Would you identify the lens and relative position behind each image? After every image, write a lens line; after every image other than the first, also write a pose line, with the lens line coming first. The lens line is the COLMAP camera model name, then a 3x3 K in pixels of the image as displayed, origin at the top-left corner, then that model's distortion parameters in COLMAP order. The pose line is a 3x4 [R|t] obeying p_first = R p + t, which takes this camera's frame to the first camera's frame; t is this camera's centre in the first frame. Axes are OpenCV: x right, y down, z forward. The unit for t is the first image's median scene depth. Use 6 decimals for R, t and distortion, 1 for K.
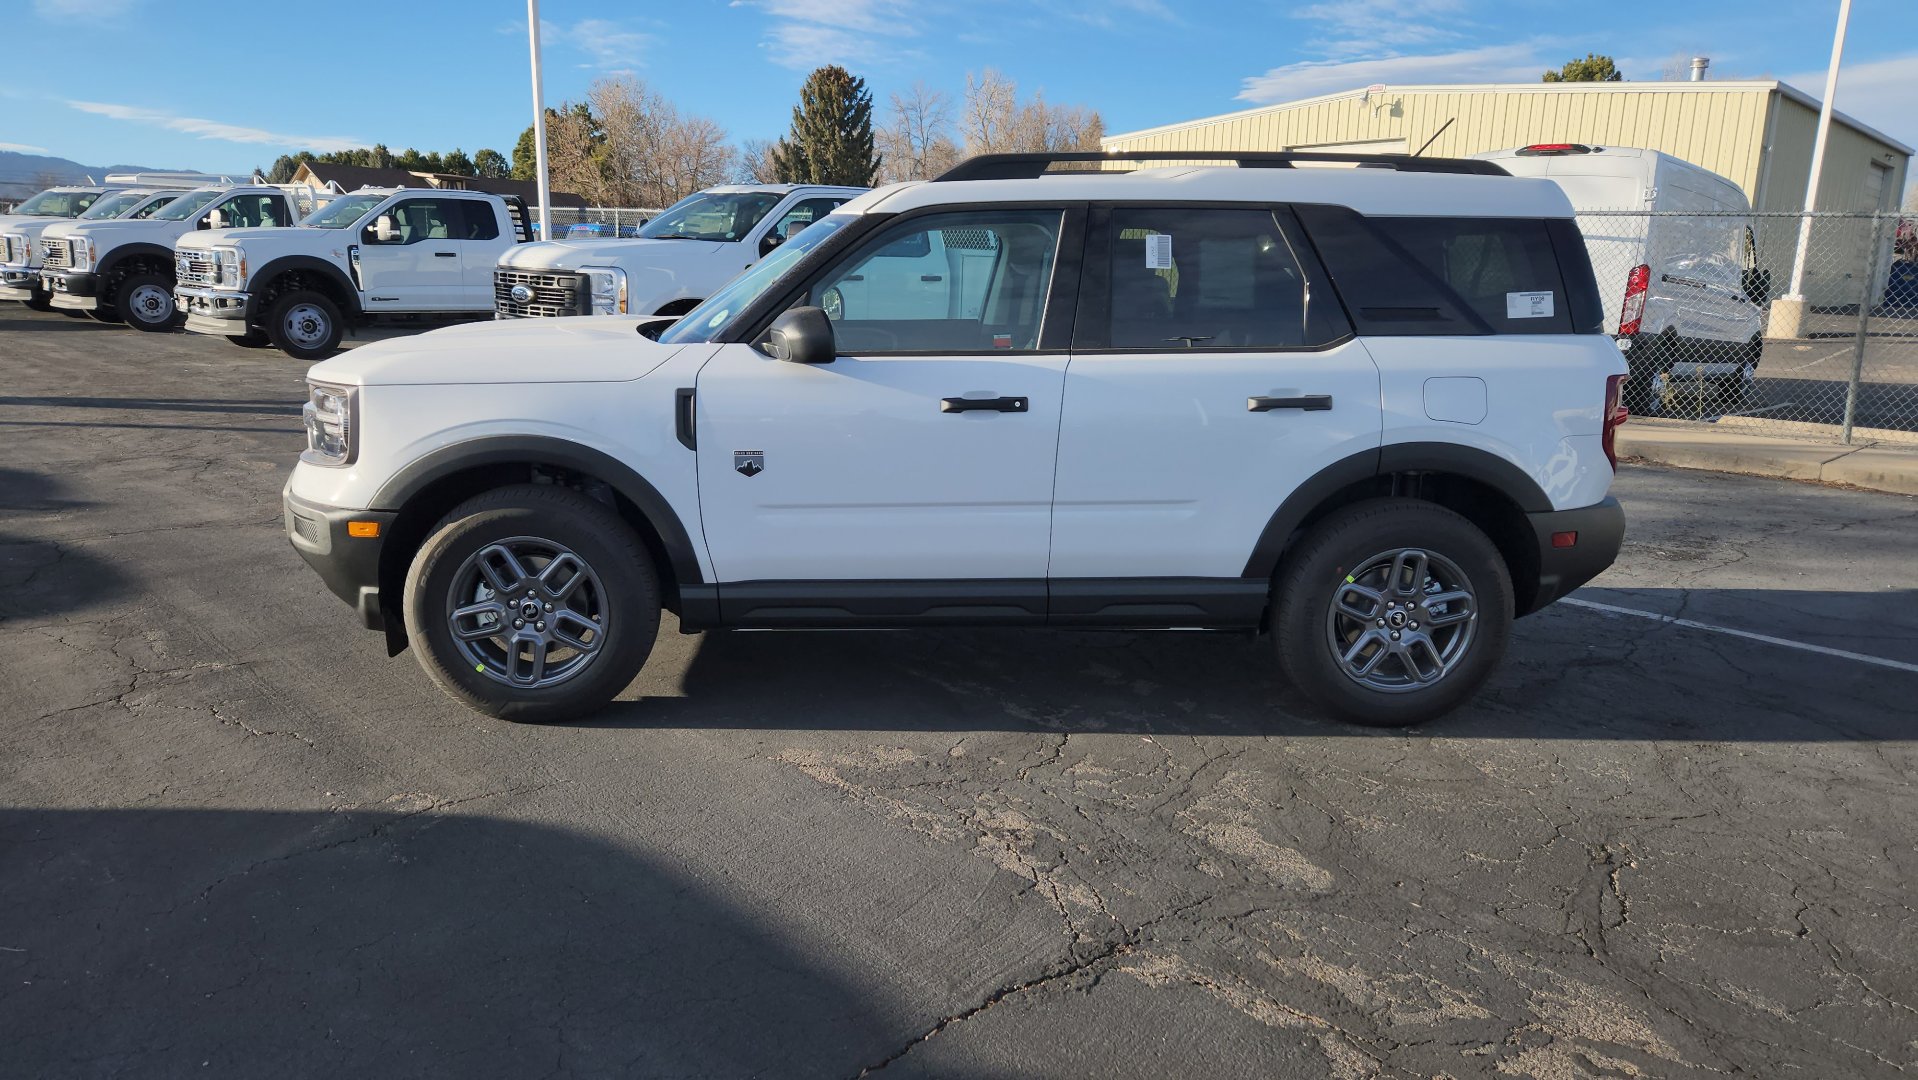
lens RADIAL K [[1268.1, 0, 913.6], [0, 1268.1, 548.7], [0, 0, 1]] dist [0.075412, -0.059101]
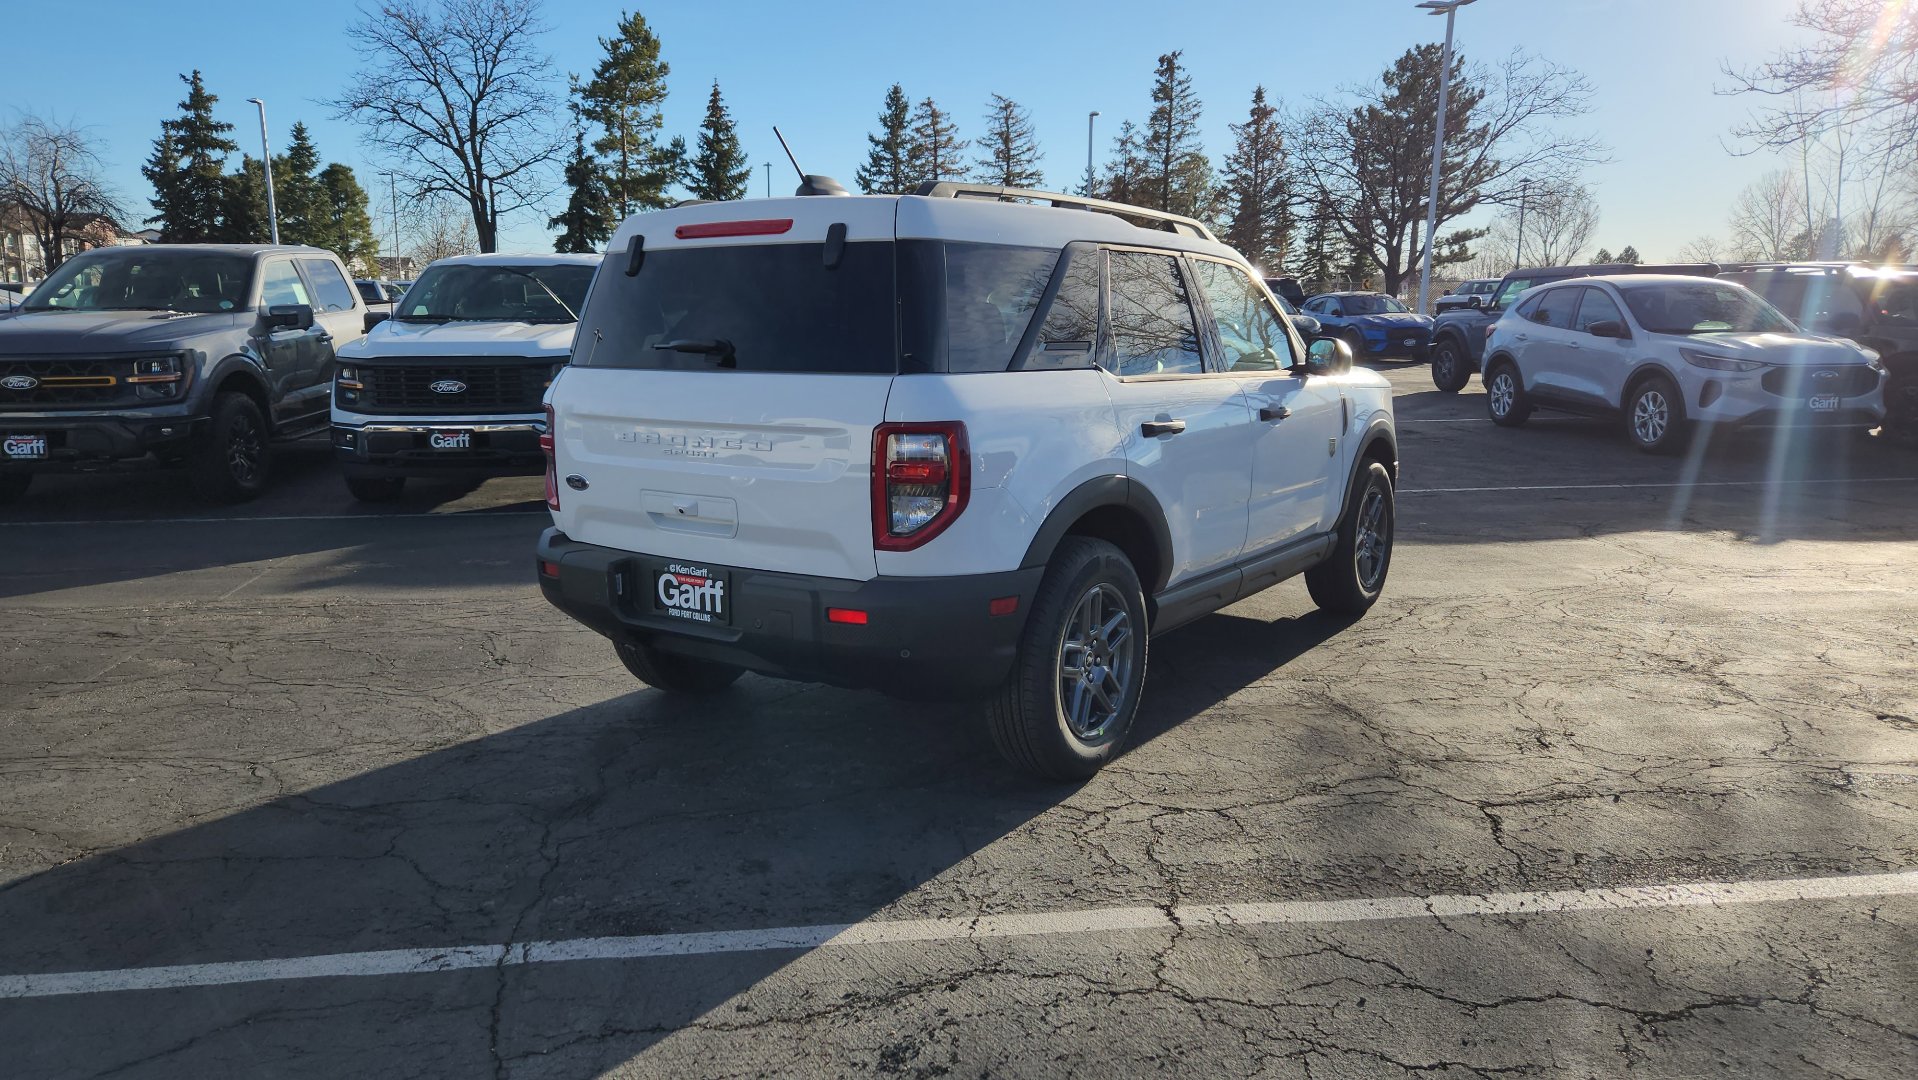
lens RADIAL K [[1268.0, 0, 927.6], [0, 1268.0, 536.3], [0, 0, 1]] dist [0.075462, -0.059727]
pose [[-0.616531, 0.112627, -0.779233, 1.183302], [-0.188757, 0.939708, 0.285165, -0.387753], [0.764369, 0.322899, -0.558101, 1.854771]]
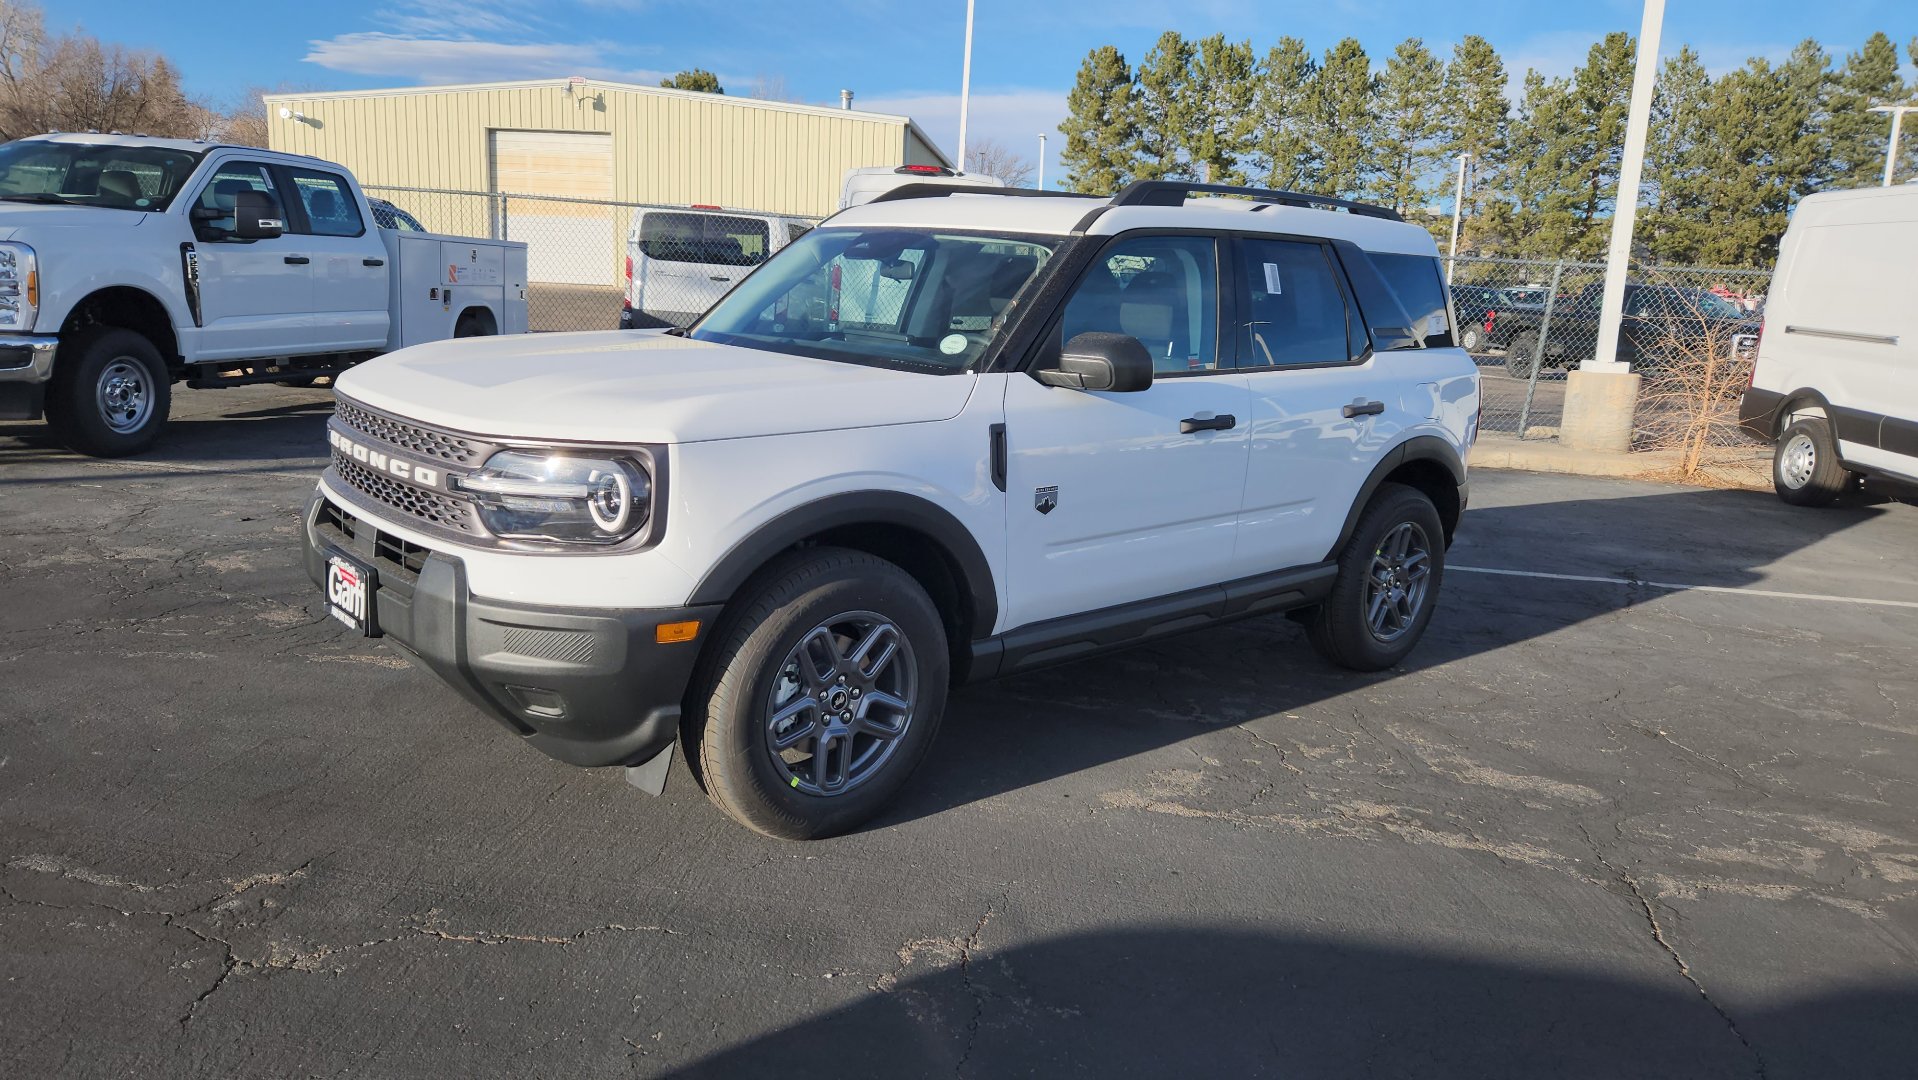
lens RADIAL K [[1275.5, 0, 922.4], [0, 1275.5, 525.1], [0, 0, 1]] dist [0.063869, -0.052264]
pose [[0.791100, -0.098747, 0.603664, -0.723237], [0.101371, 0.994402, 0.029816, -0.081151], [-0.603229, 0.037607, 0.796681, 0.293209]]
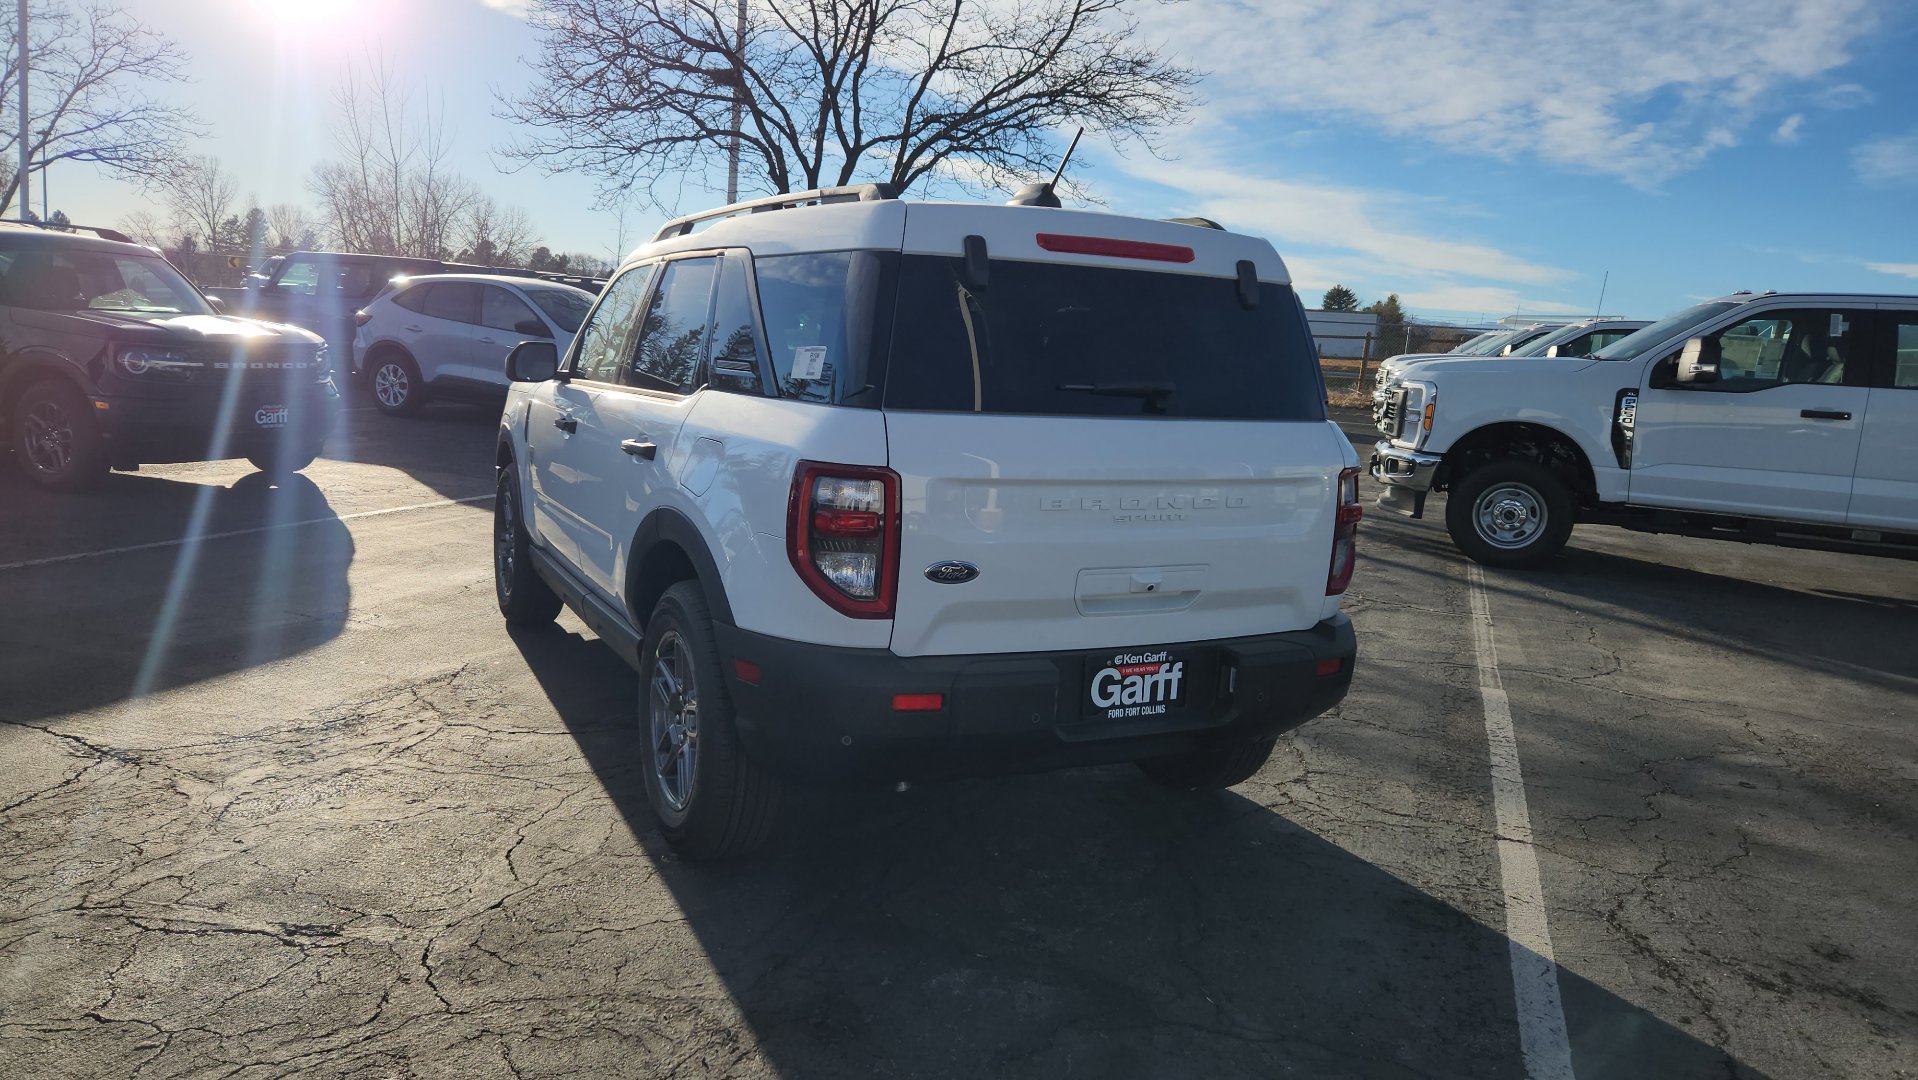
lens RADIAL K [[1266.7, 0, 927.0], [0, 1266.7, 511.7], [0, 0, 1]] dist [0.075403, -0.060402]
pose [[0.401351, 0.126580, -0.907135, 1.204847], [-0.255825, 0.966480, 0.021674, -0.138674], [0.879472, 0.223369, 0.420280, 0.766932]]
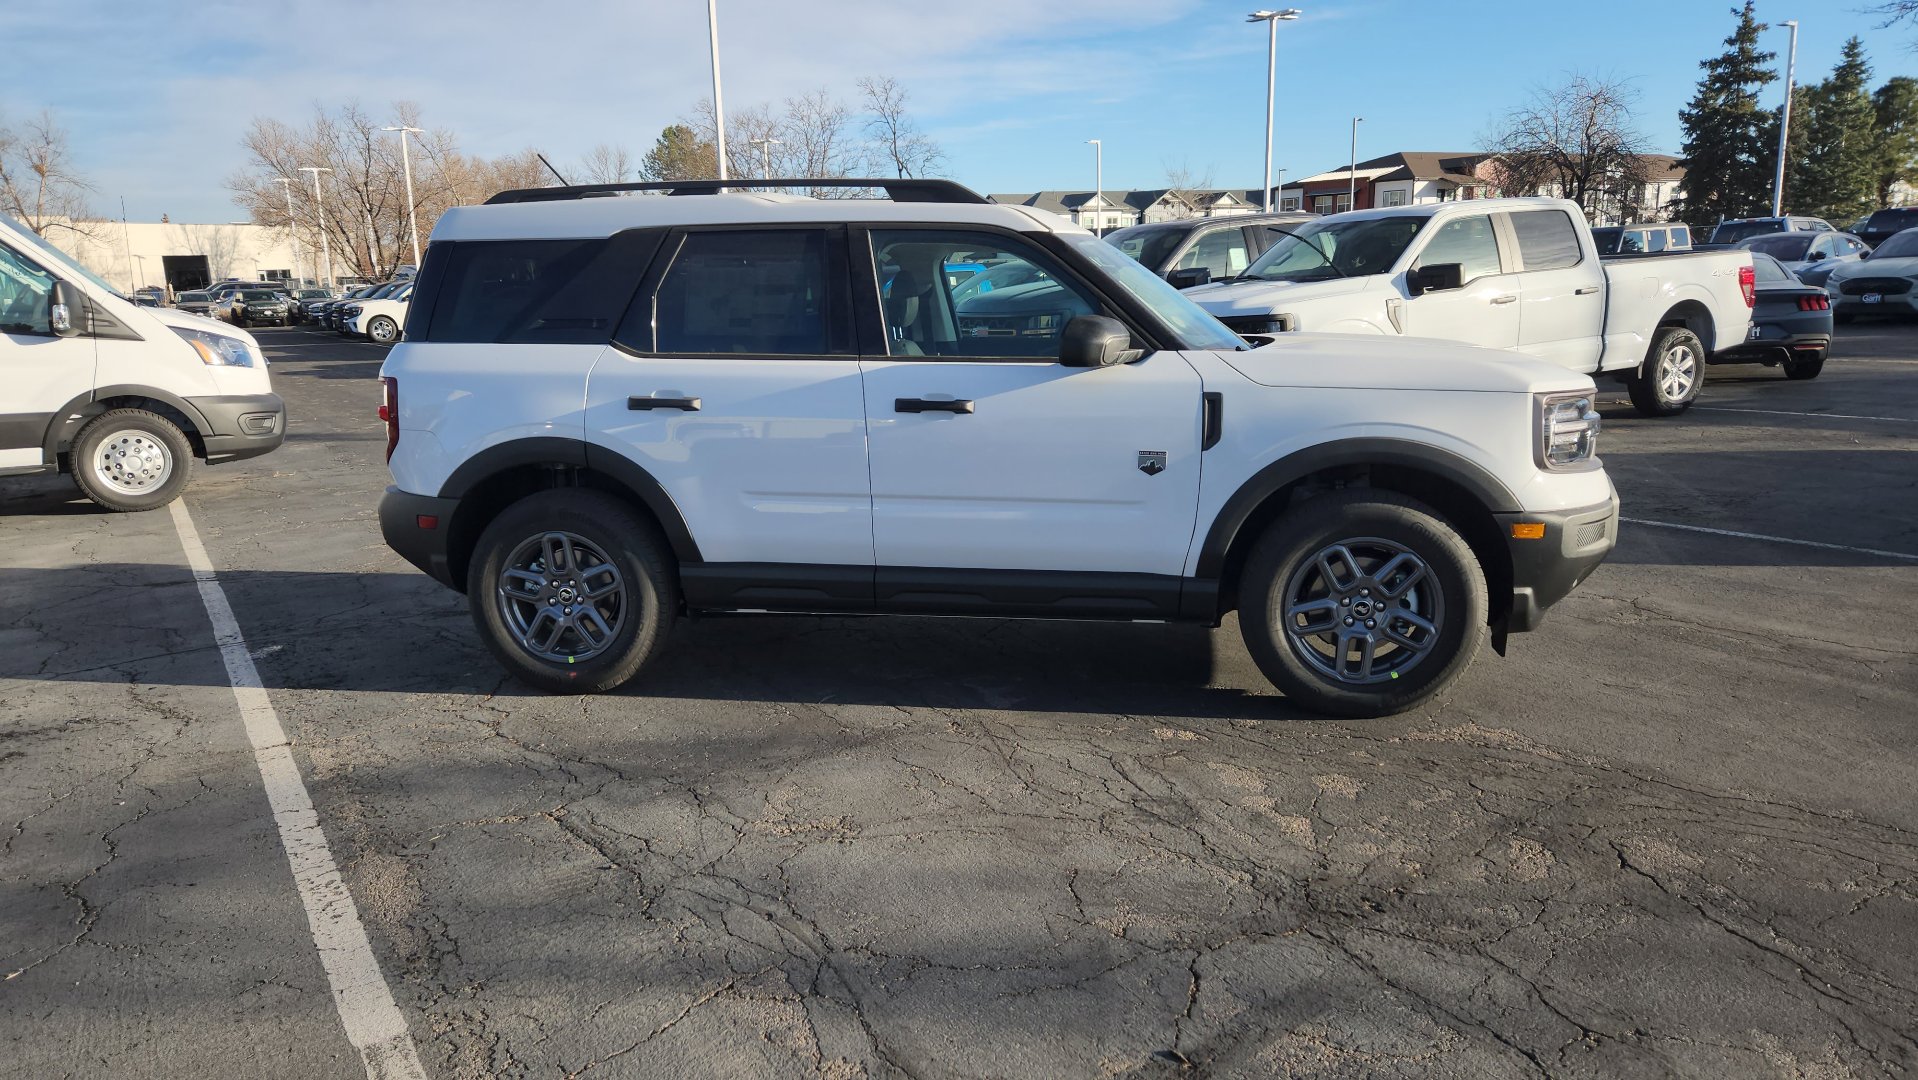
lens RADIAL K [[1280.5, 0, 940.7], [0, 1280.5, 547.1], [0, 0, 1]] dist [0.069514, -0.054374]
pose [[-0.978564, -0.040636, 0.201892, -0.193509], [0.048287, 0.907738, 0.416749, -0.545259], [-0.200200, 0.417564, -0.886318, 2.367356]]
